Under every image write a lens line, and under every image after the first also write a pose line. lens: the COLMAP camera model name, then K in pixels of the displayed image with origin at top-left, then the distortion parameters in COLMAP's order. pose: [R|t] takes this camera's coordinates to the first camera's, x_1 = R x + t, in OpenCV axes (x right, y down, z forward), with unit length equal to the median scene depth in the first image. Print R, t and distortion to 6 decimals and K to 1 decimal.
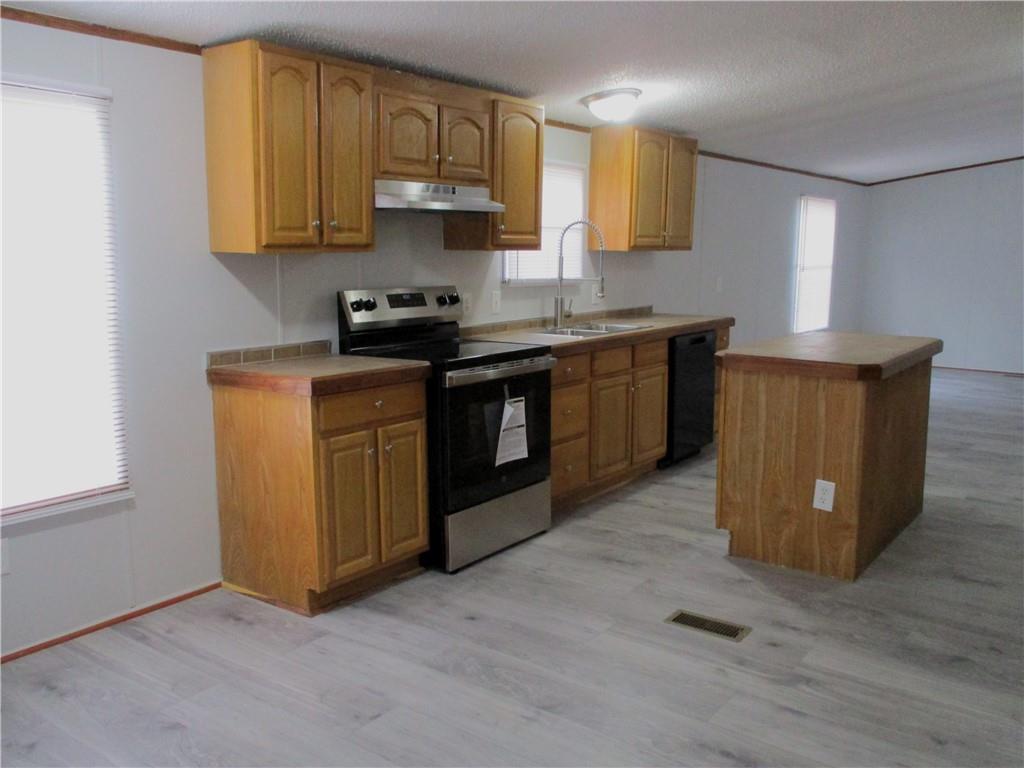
lens RADIAL K [[867.8, 0, 512.0], [0, 867.8, 384.0], [0, 0, 1]] dist [-0.035895, 0.004565]
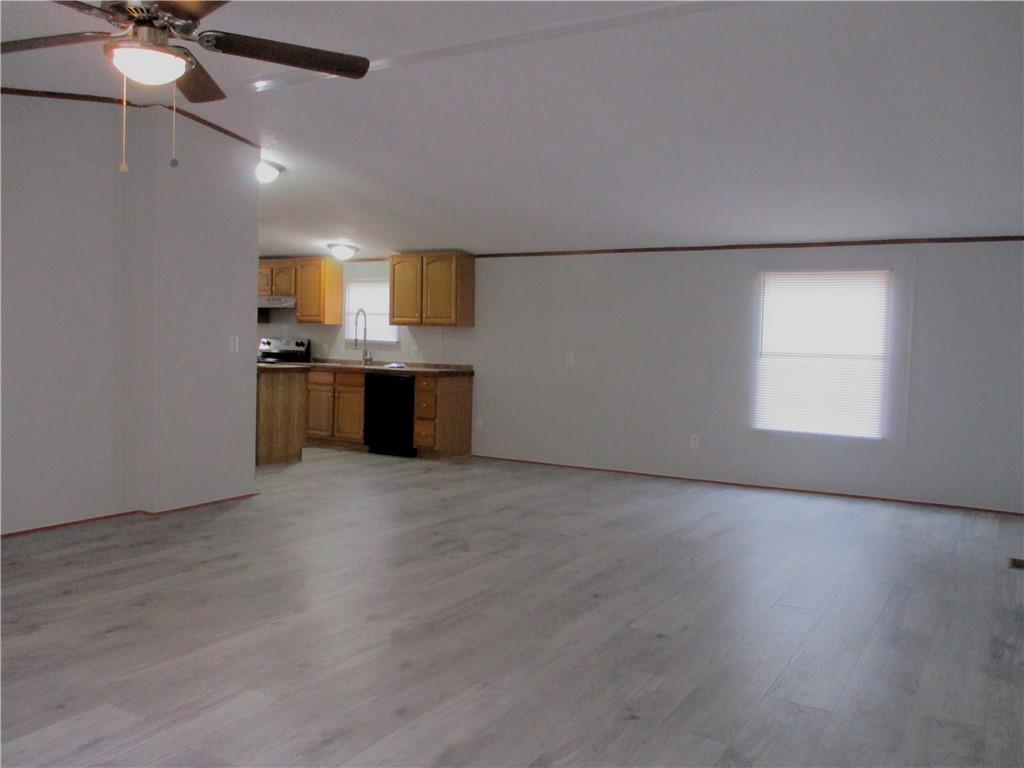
lens RADIAL K [[837.2, 0, 512.0], [0, 837.2, 384.0], [0, 0, 1]] dist [-0.039576, 0.008978]
pose [[0.099499, 0.057740, -0.993361, 2.687511], [-0.178382, 0.983177, 0.039280, -0.217039], [0.978918, 0.173290, 0.108124, 1.583166]]
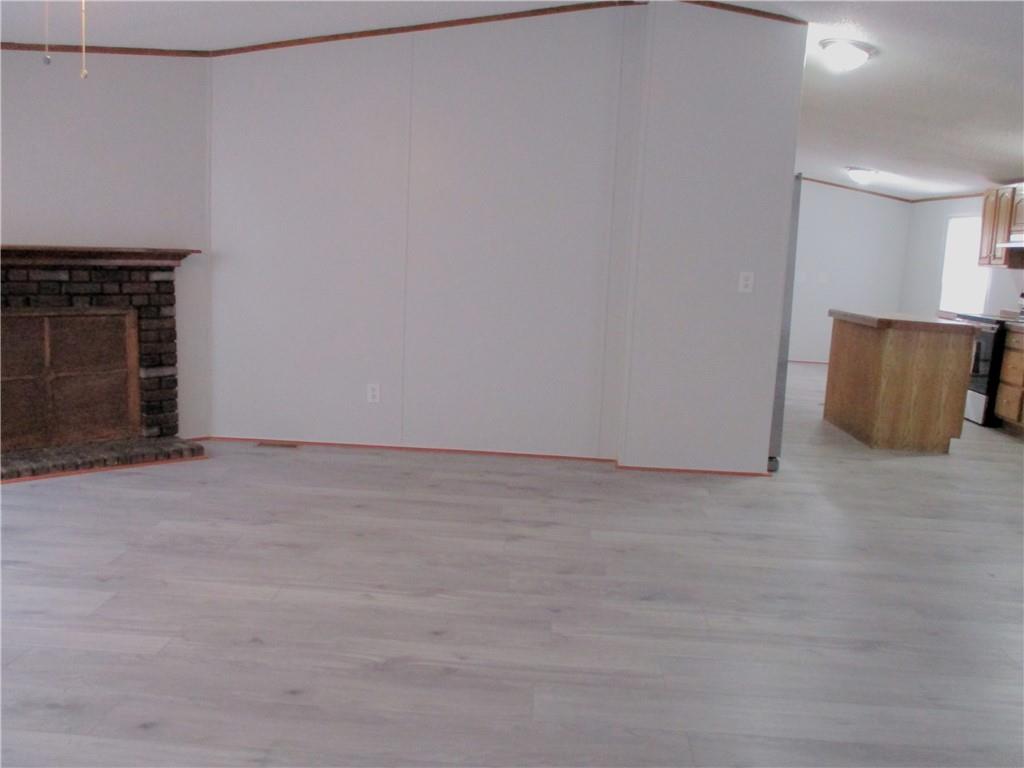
lens RADIAL K [[889.7, 0, 512.0], [0, 889.7, 384.0], [0, 0, 1]] dist [-0.029976, 0.001455]
pose [[-0.833811, 0.040967, -0.550528, 2.087888], [-0.131918, 0.953566, 0.270758, -0.309452], [0.536057, 0.298385, -0.789689, 2.156993]]
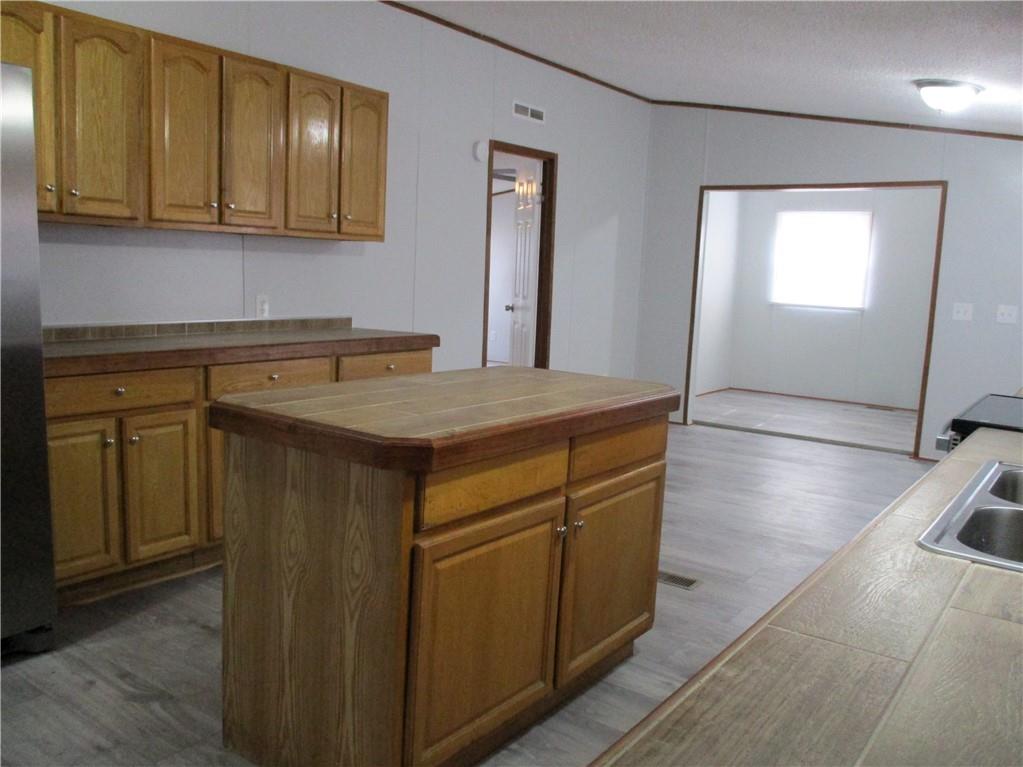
lens RADIAL K [[858.2, 0, 511.5], [0, 858.2, 383.5], [0, 0, 1]] dist [-0.011952, -0.002548]
pose [[-0.998749, -0.036801, -0.033841, 0.418329], [-0.044751, 0.959851, 0.276917, -0.243396], [0.022292, 0.278085, -0.960298, 1.731759]]
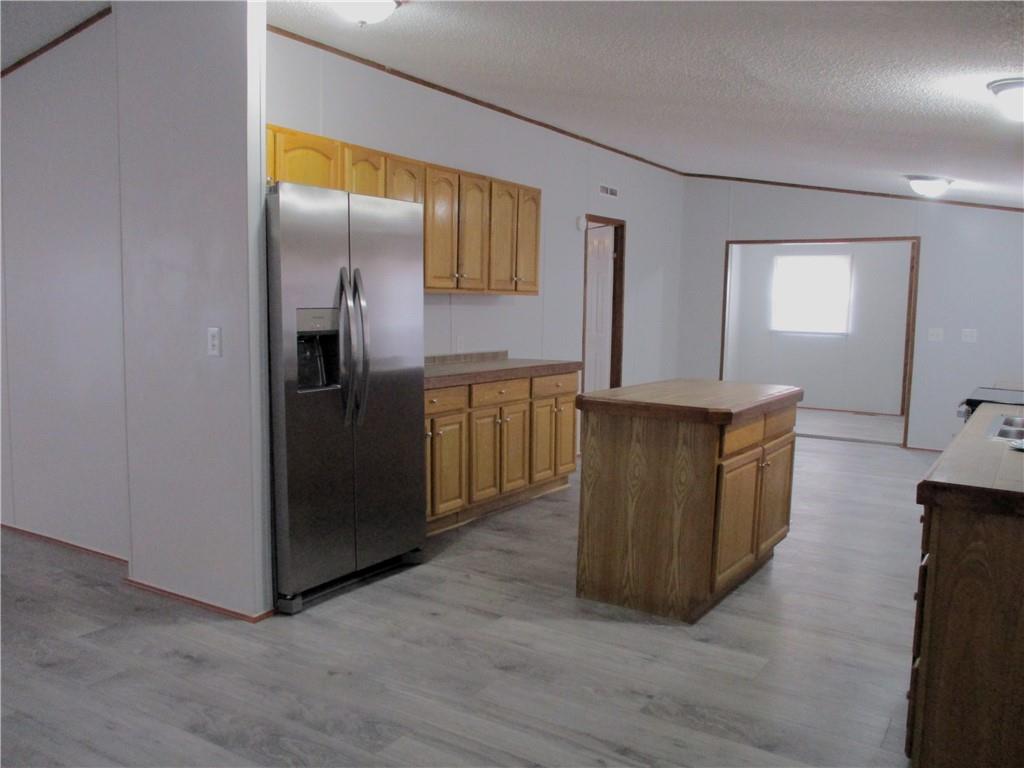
lens RADIAL K [[837.2, 0, 512.0], [0, 837.2, 384.0], [0, 0, 1]] dist [-0.039576, 0.008978]
pose [[-0.996938, -0.009201, -0.077649, 0.750179], [-0.027778, 0.969951, 0.241709, -0.319392], [0.073092, 0.243126, -0.967237, 2.137239]]
